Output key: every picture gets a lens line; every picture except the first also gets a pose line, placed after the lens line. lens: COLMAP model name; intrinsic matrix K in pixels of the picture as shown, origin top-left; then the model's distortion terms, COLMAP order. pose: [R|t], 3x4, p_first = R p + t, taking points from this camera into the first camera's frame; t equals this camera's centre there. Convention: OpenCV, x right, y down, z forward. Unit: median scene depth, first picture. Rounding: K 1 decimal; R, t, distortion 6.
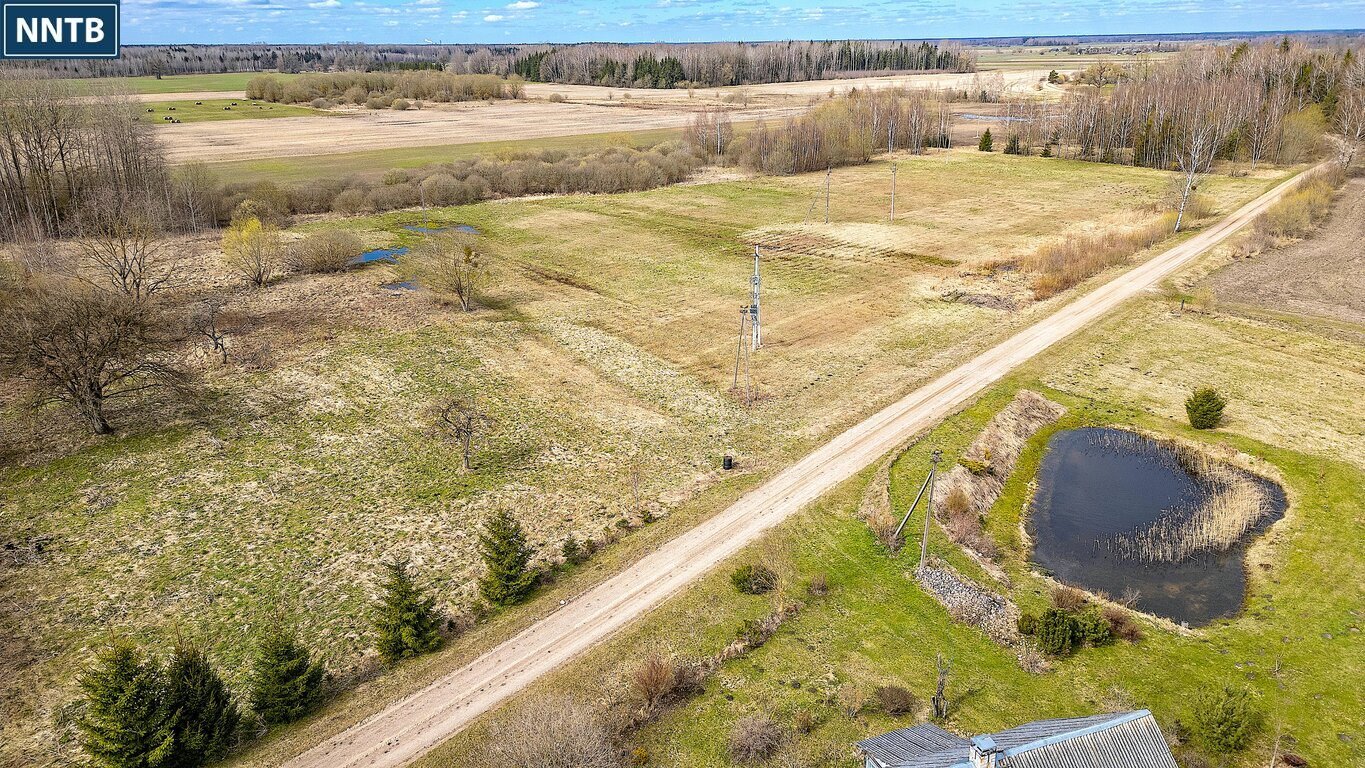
lens RADIAL K [[948.5, 0, 693.9], [0, 948.5, 379.2], [0, 0, 1]] dist [0.089002, -0.095647]
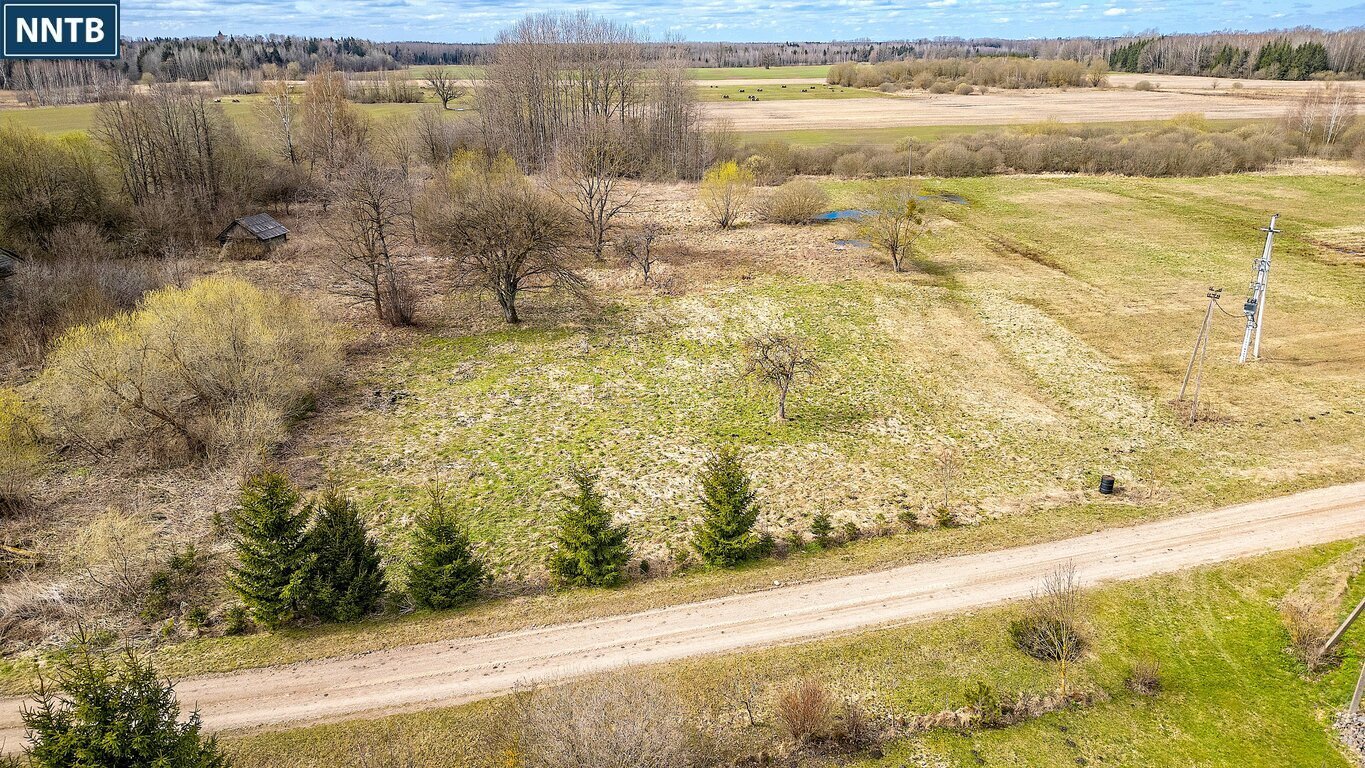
lens RADIAL K [[948.5, 0, 693.9], [0, 948.5, 379.2], [0, 0, 1]] dist [0.089002, -0.095647]
pose [[0.833799, 0.179685, -0.522009, 0.090461], [-0.181317, 0.982229, 0.048486, 0.019838], [0.521444, 0.054222, 0.851561, 0.134028]]
